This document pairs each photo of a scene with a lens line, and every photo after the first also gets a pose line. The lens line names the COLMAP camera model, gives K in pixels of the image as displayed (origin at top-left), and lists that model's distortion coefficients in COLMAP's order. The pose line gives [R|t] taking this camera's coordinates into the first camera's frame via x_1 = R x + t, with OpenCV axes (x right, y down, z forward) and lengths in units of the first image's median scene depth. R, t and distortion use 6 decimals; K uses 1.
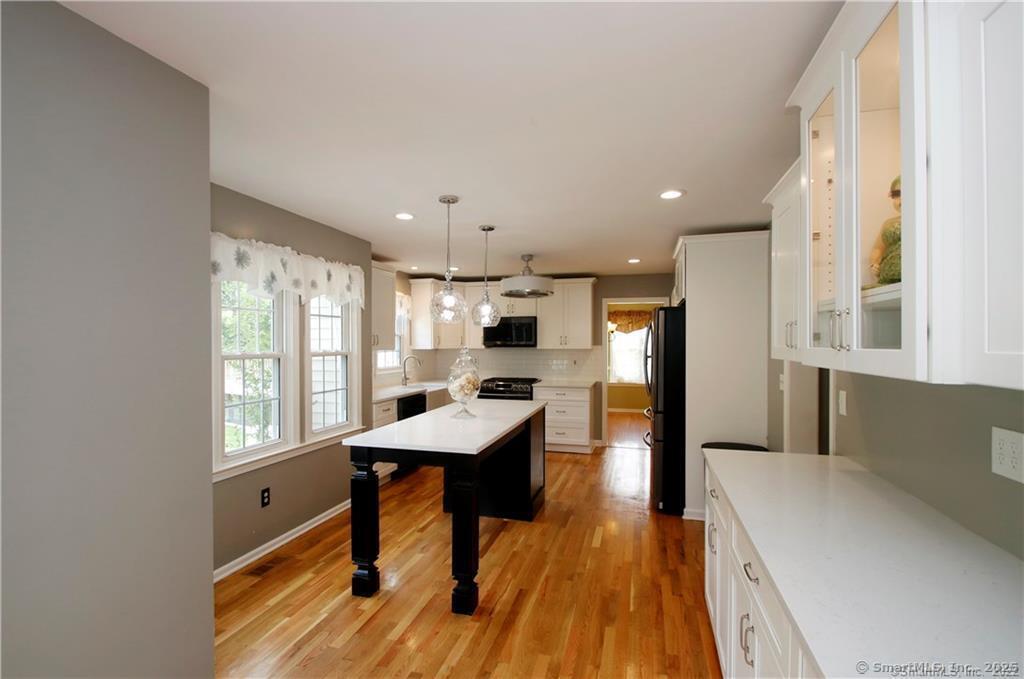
lens RADIAL K [[475.7, 0, 504.7], [0, 475.7, 349.4], [0, 0, 1]] dist [0.020219, -0.022758]
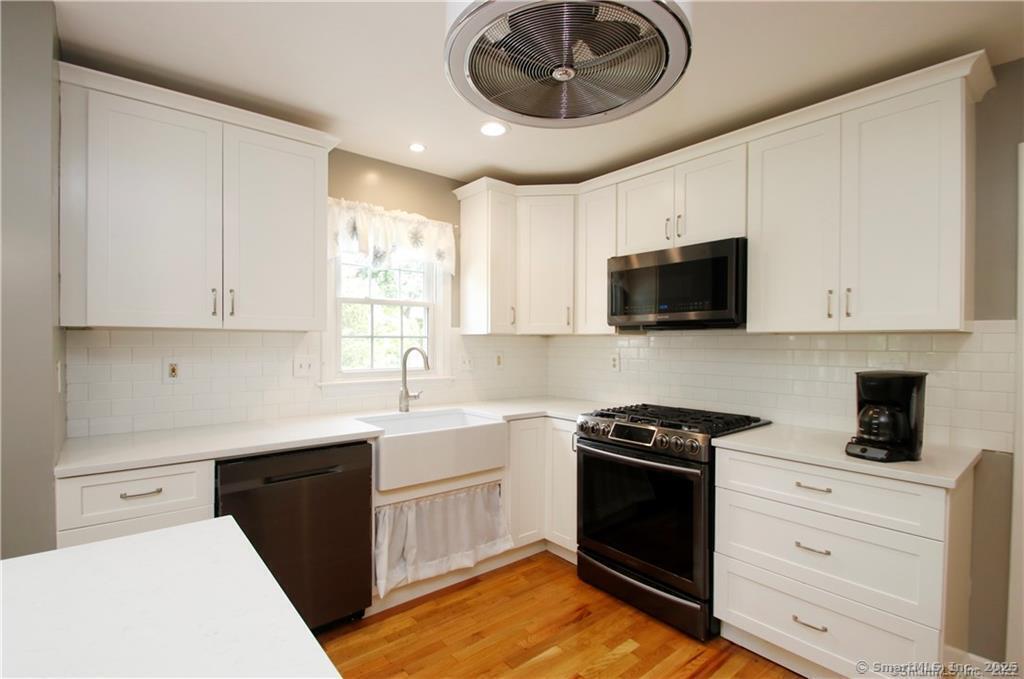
lens RADIAL K [[475.7, 0, 504.7], [0, 475.7, 349.4], [0, 0, 1]] dist [0.020219, -0.022758]
pose [[0.823234, 0.014195, -0.567525, 0.129415], [-0.013844, 0.999892, 0.004927, 0.012578], [0.567534, 0.003801, 0.823341, 0.674686]]
